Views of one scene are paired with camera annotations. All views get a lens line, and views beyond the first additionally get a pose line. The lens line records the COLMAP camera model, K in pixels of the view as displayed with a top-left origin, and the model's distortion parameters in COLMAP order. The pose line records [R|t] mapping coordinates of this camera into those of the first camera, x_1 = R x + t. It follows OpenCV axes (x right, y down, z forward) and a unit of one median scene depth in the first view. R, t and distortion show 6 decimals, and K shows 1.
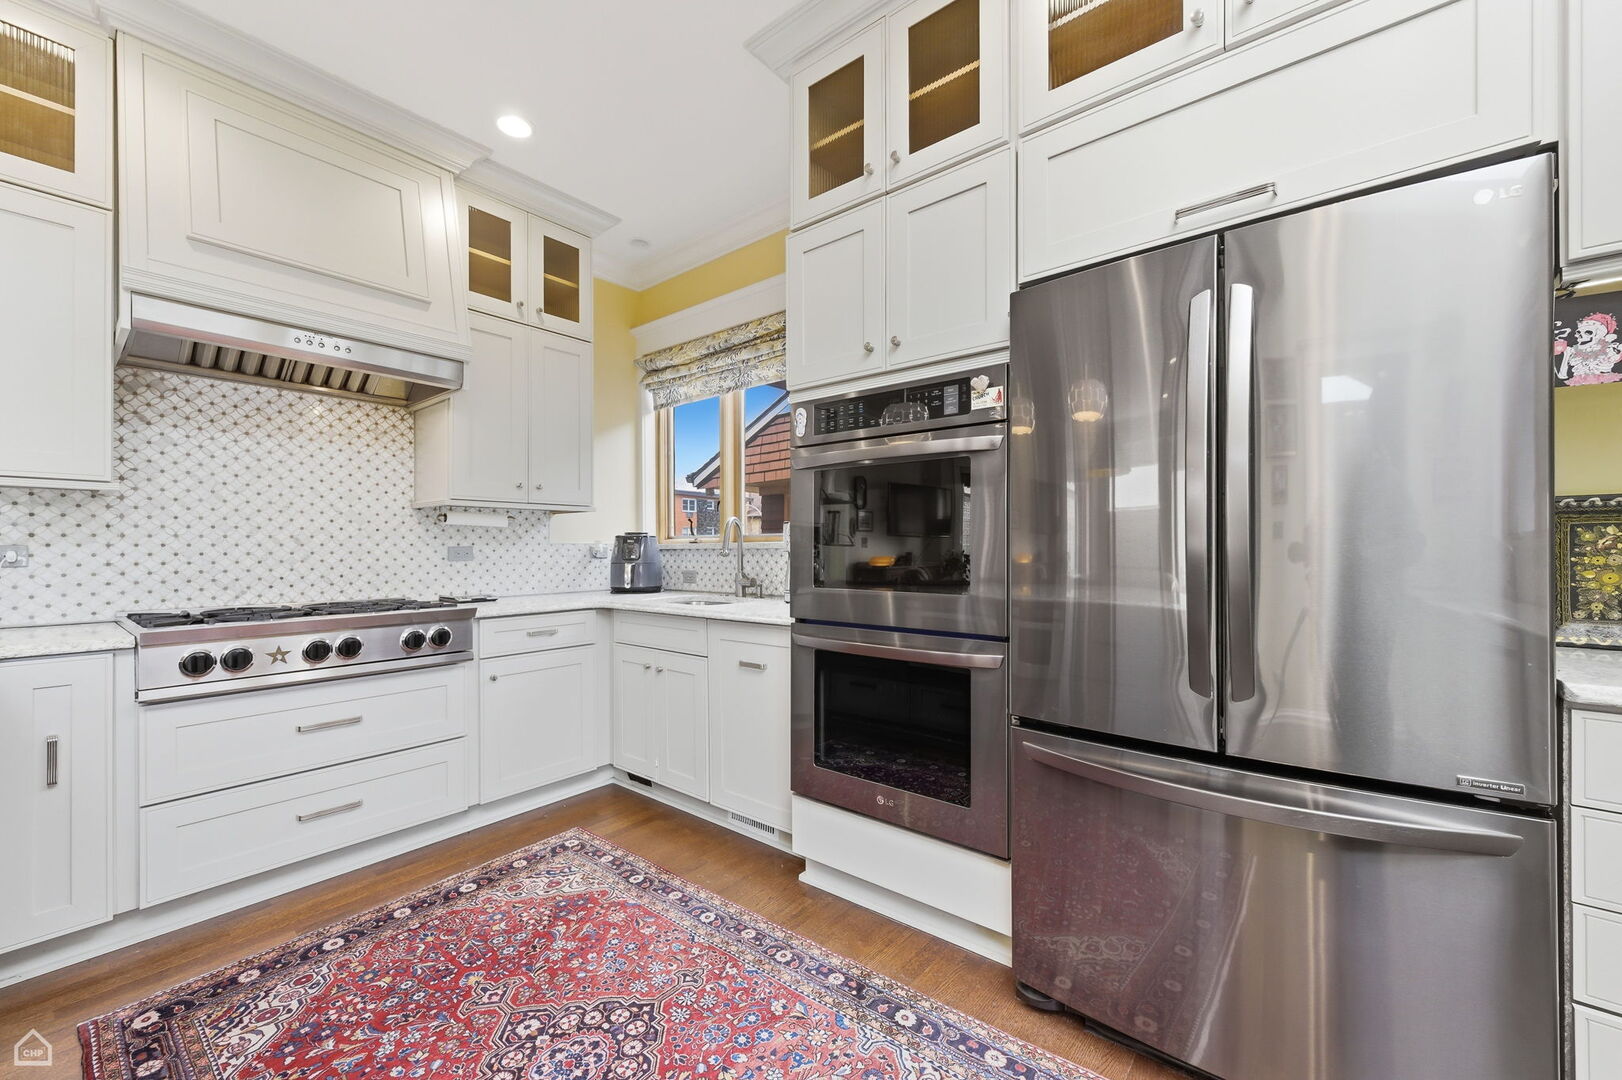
lens RADIAL K [[641.5, 0, 793.2], [0, 641.5, 547.2], [0, 0, 1]] dist [0.005188, -0.002929]
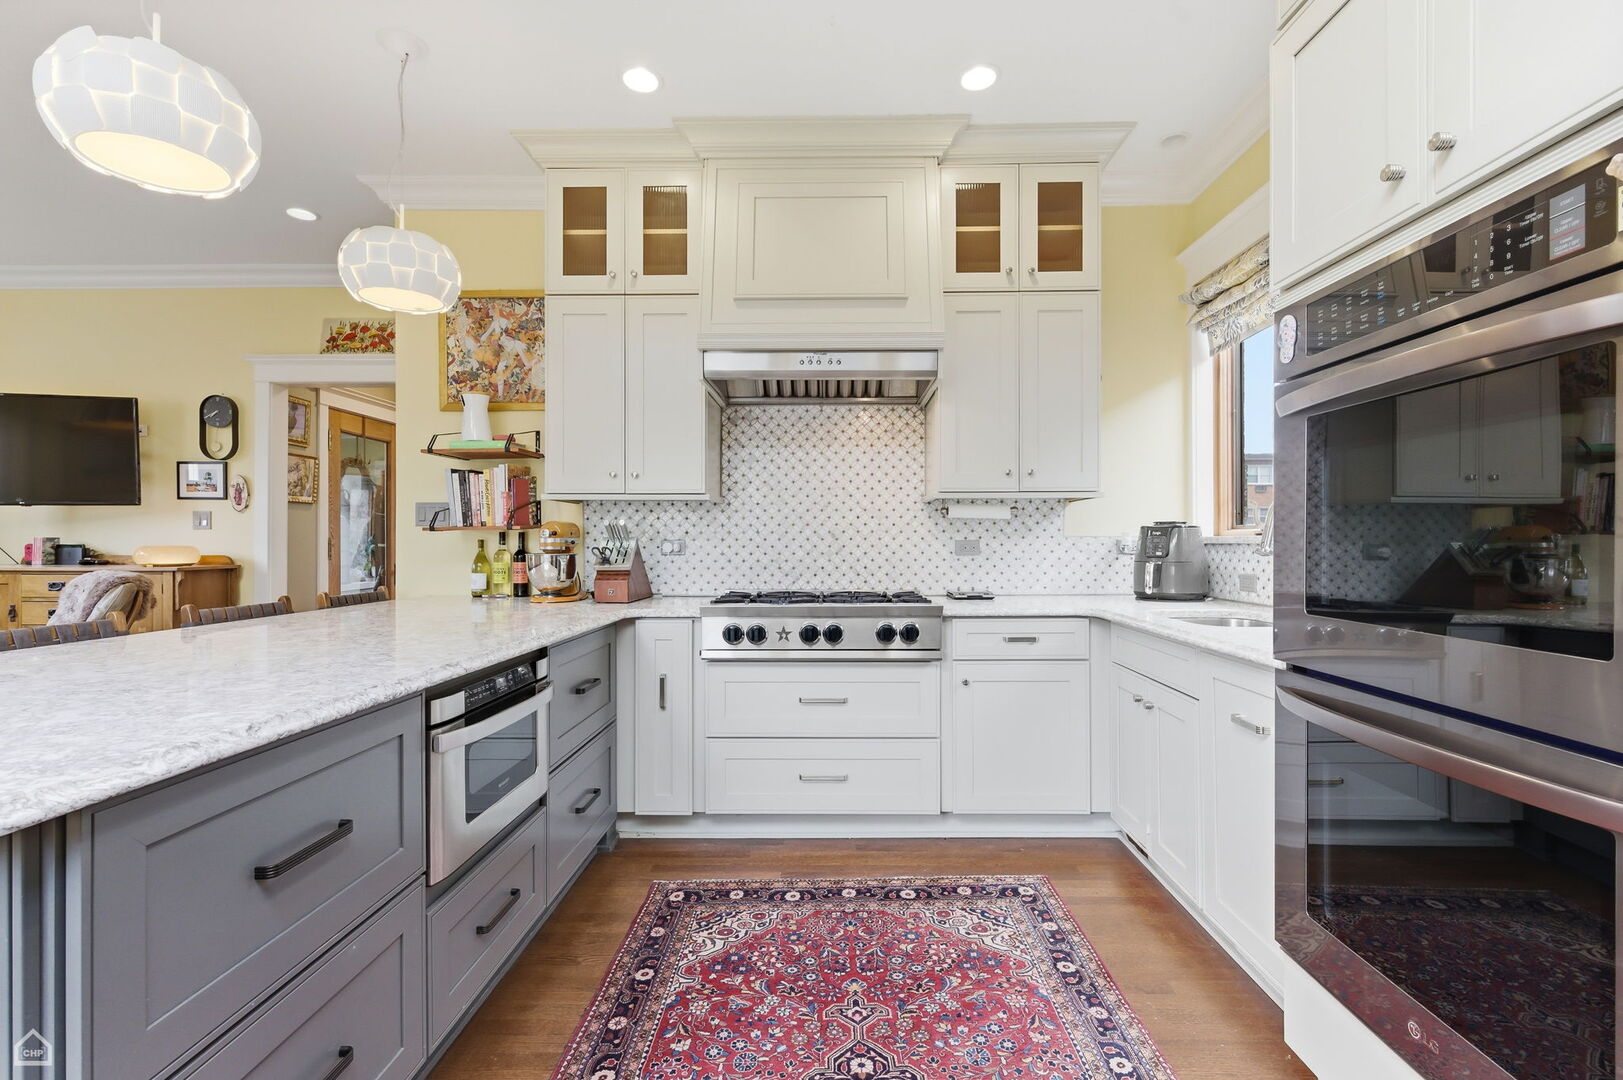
lens RADIAL K [[710.0, 0, 802.2], [0, 710.0, 539.8], [0, 0, 1]] dist [0.000933, -0.002683]
pose [[0.625361, 0.000904, -0.780335, 0.213711], [0.002406, 0.999992, 0.003087, -0.007270], [0.780332, -0.003808, 0.625354, 0.194981]]
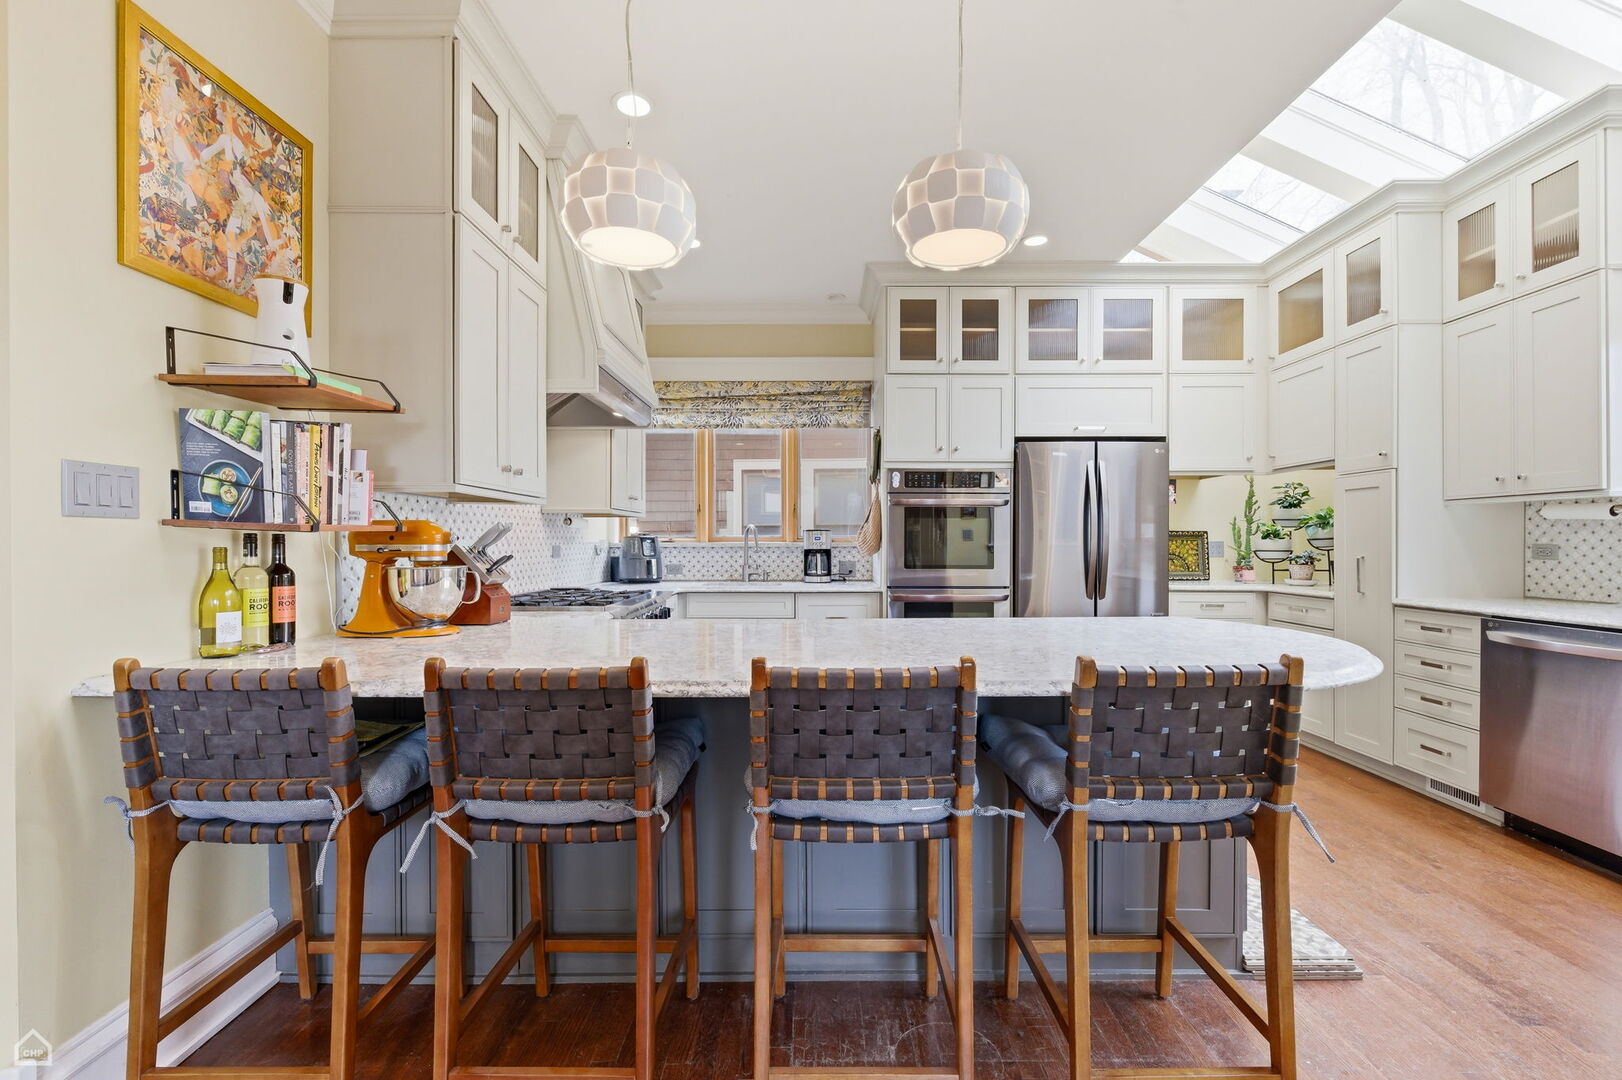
lens RADIAL K [[709.6, 0, 813.1], [0, 709.6, 549.1], [0, 0, 1]] dist [0.000933, -0.002683]
pose [[0.774592, -0.003141, 0.632453, -1.256394], [-0.004336, 0.999938, 0.010276, -0.012580], [-0.632446, -0.010701, 0.774530, -0.370928]]
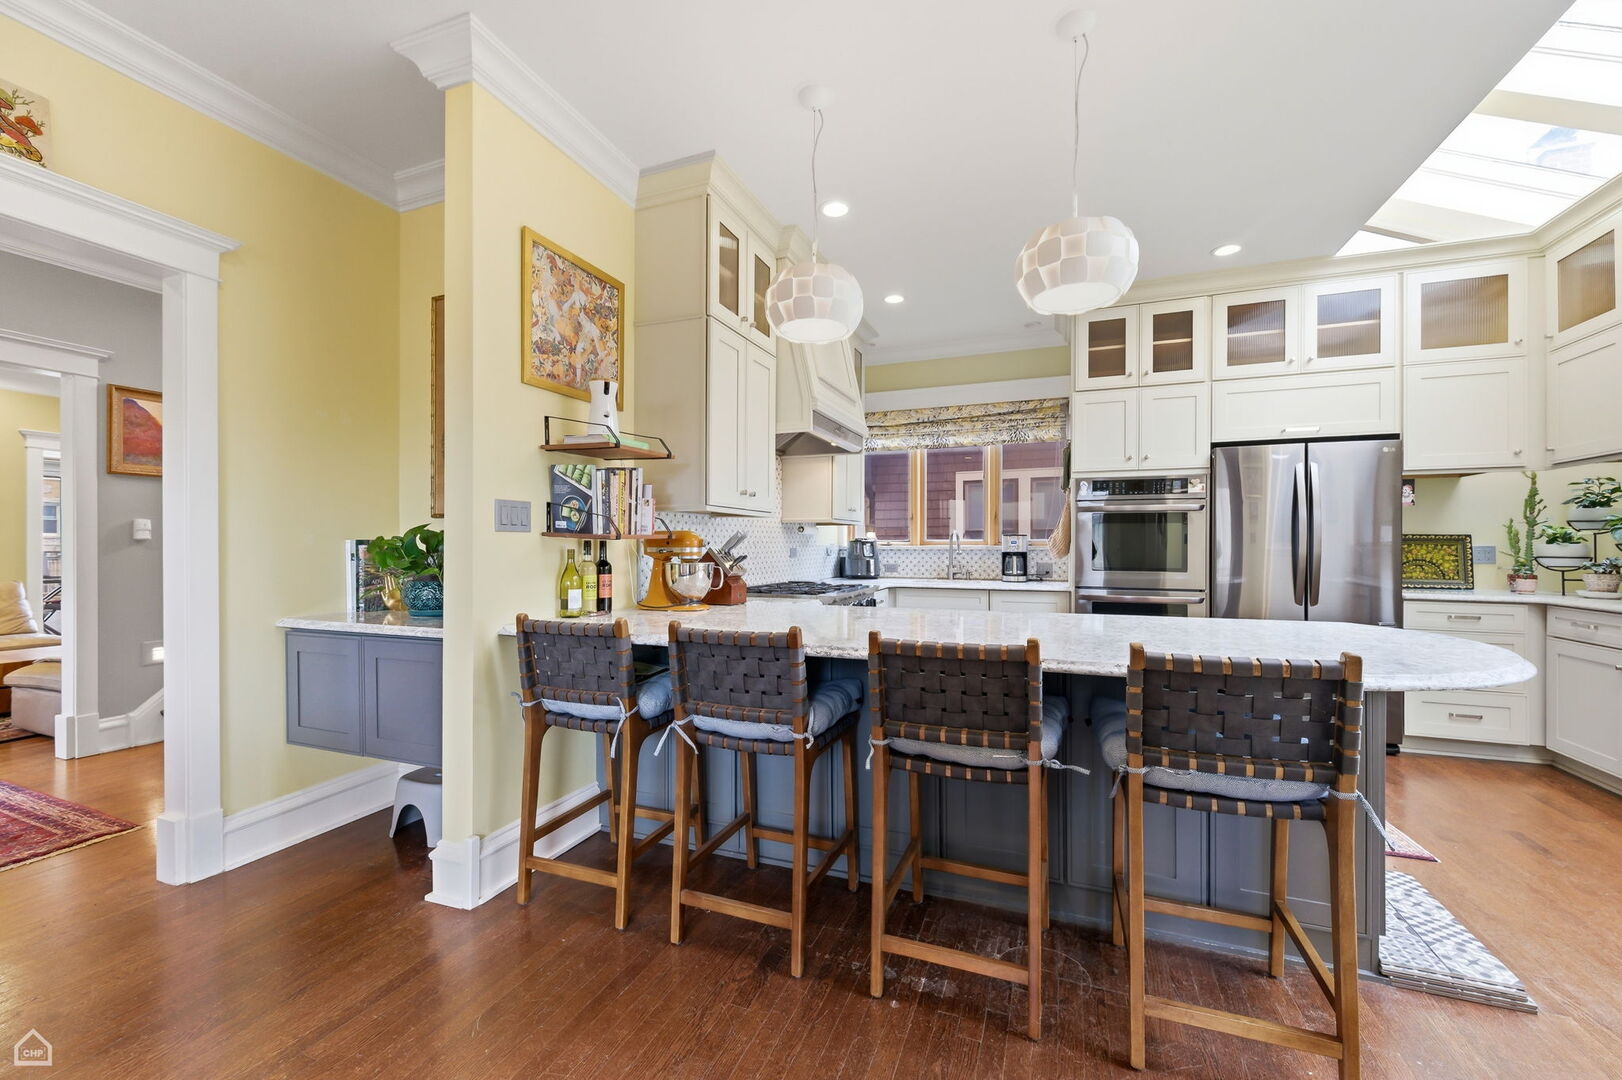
lens RADIAL K [[641.5, 0, 807.2], [0, 641.5, 544.5], [0, 0, 1]] dist [0.005188, -0.002929]
pose [[0.952211, 0.004694, 0.305404, -1.219680], [-0.005649, 0.999982, 0.002243, -0.016437], [-0.305388, -0.003861, 0.952220, -0.552735]]
